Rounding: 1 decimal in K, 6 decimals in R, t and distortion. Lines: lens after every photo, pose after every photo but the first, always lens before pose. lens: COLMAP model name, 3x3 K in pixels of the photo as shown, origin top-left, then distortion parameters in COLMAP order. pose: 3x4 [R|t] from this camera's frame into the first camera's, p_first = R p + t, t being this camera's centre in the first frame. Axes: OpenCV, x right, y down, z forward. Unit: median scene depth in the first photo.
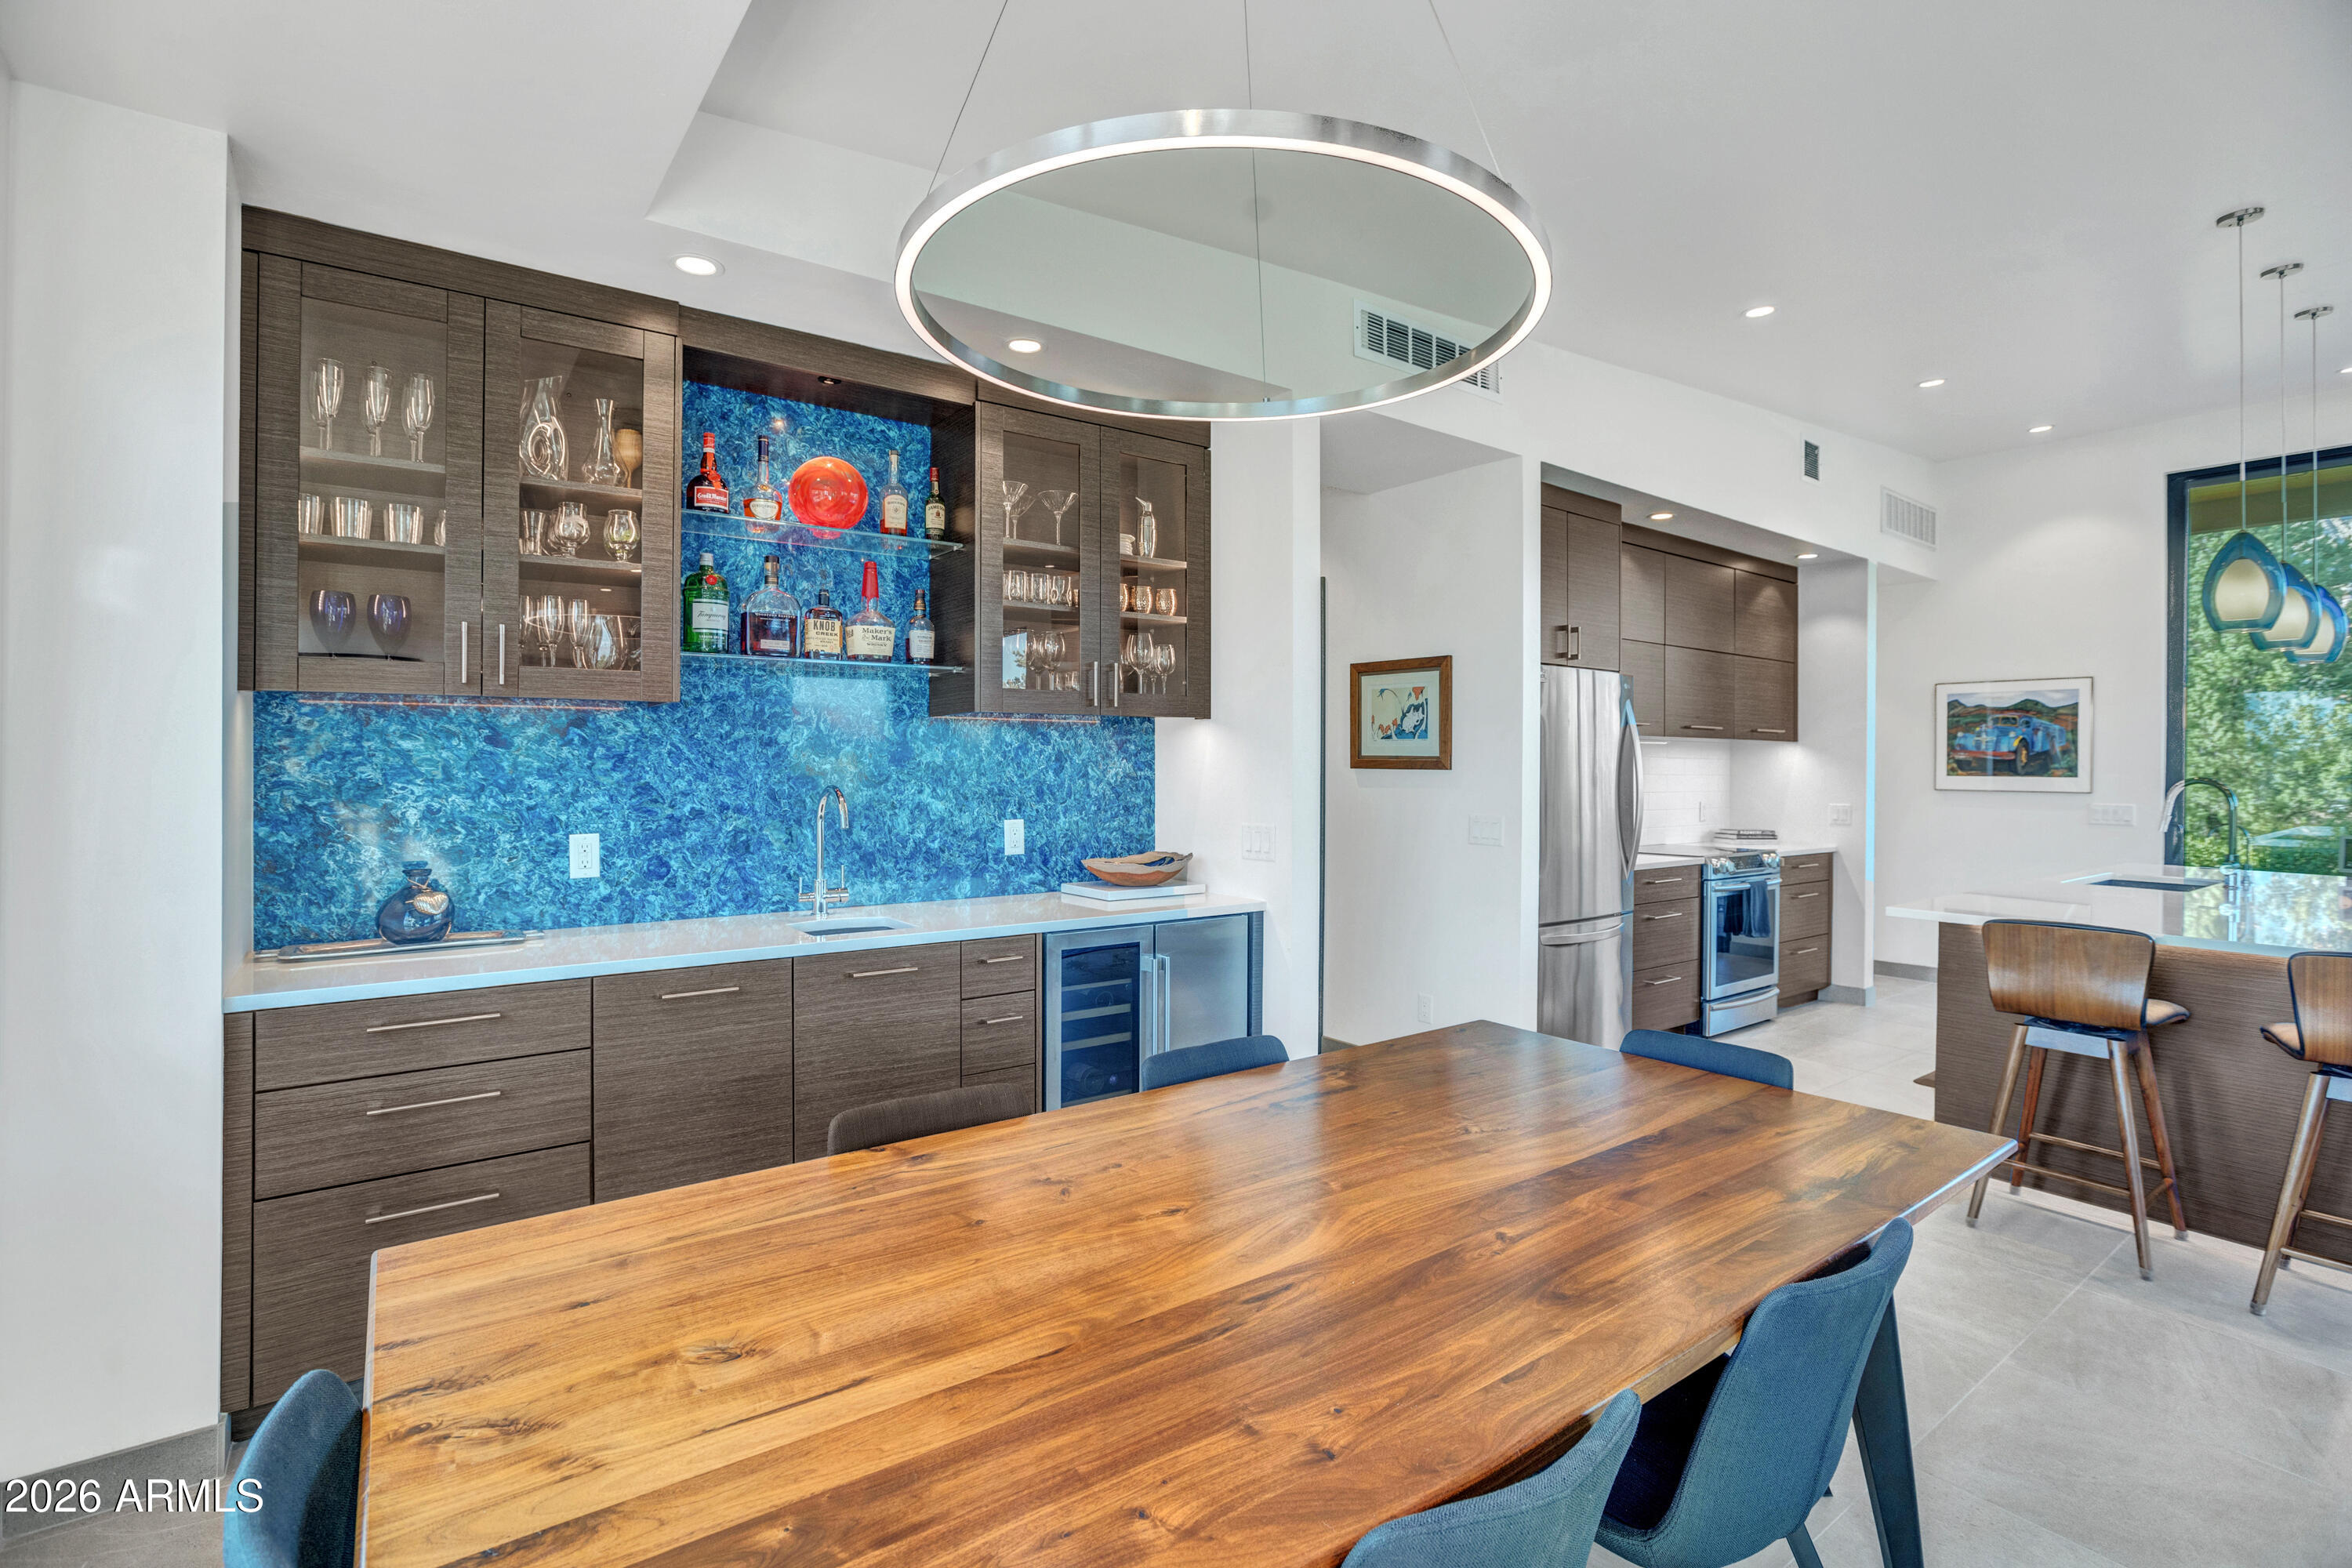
lens RADIAL K [[1070.3, 0, 1167.4], [0, 1070.3, 771.6], [0, 0, 1]] dist [-0.002247, -0.000008]
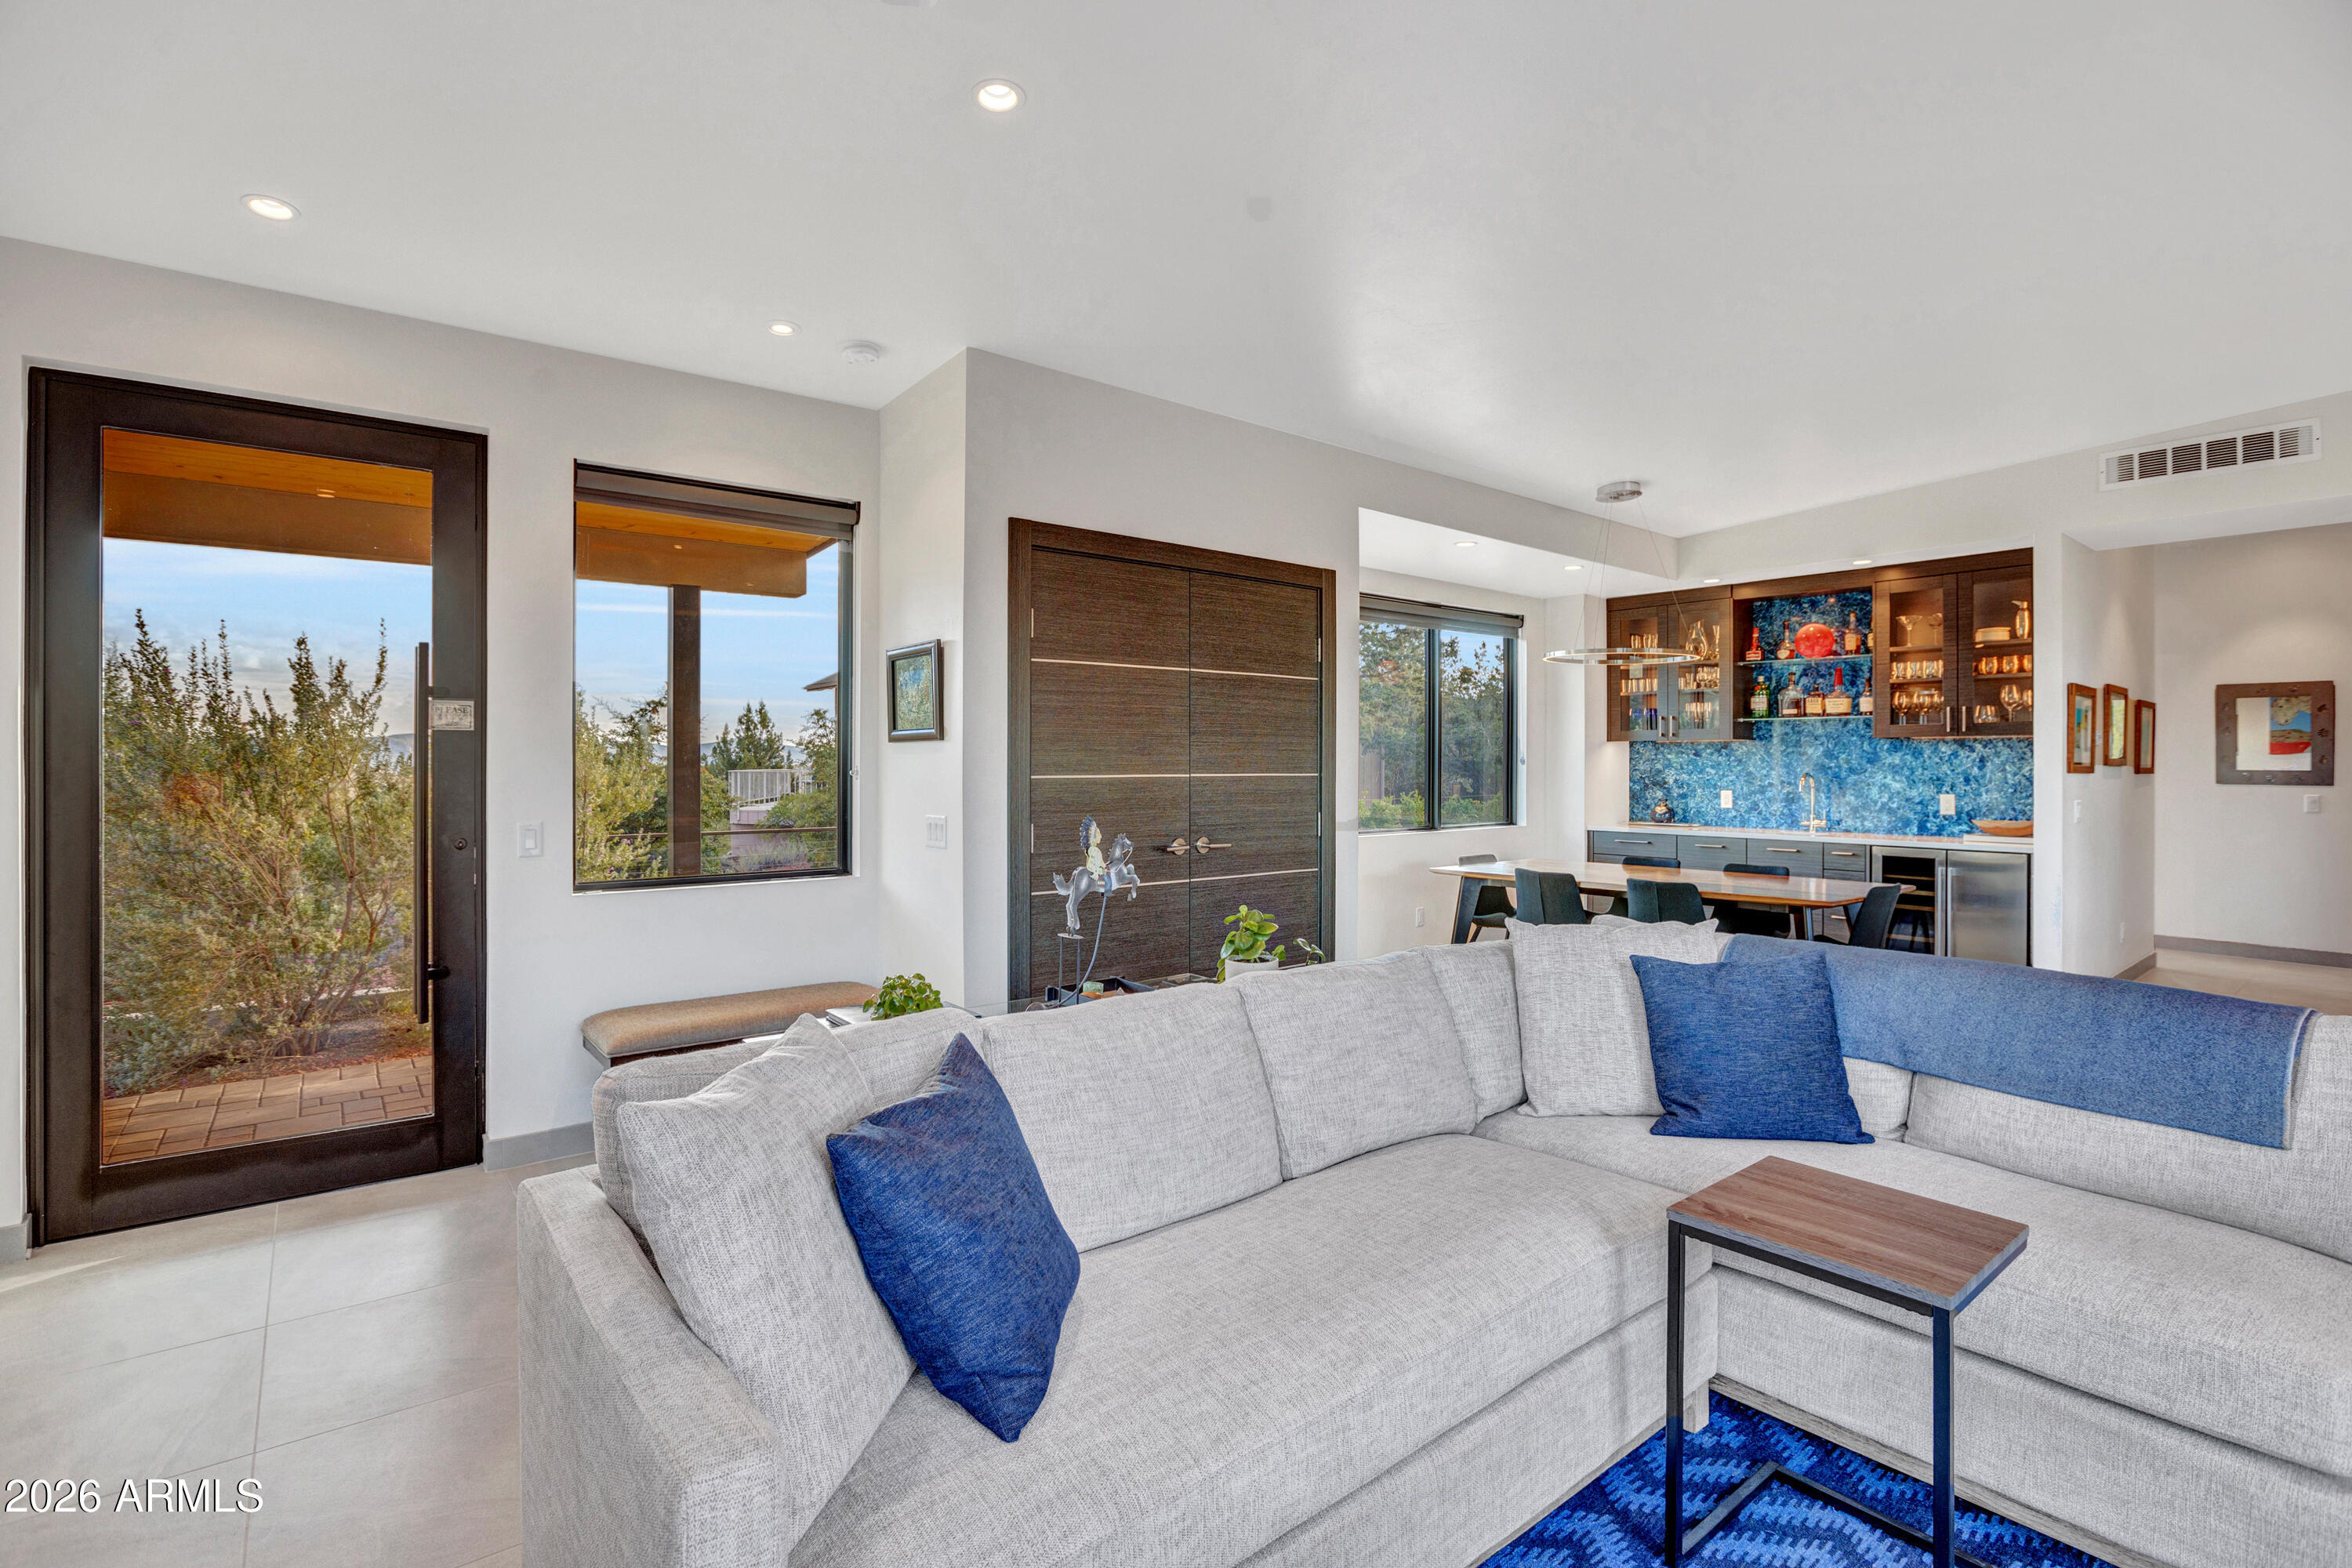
lens RADIAL K [[1070.3, 0, 1172.4], [0, 1070.3, 772.2], [0, 0, 1]] dist [-0.002247, -0.000008]
pose [[0.035271, 0.003191, -0.999373, 1.568606], [-0.009774, 0.999948, 0.002848, 0.014902], [0.999330, 0.009668, 0.035301, -0.343724]]
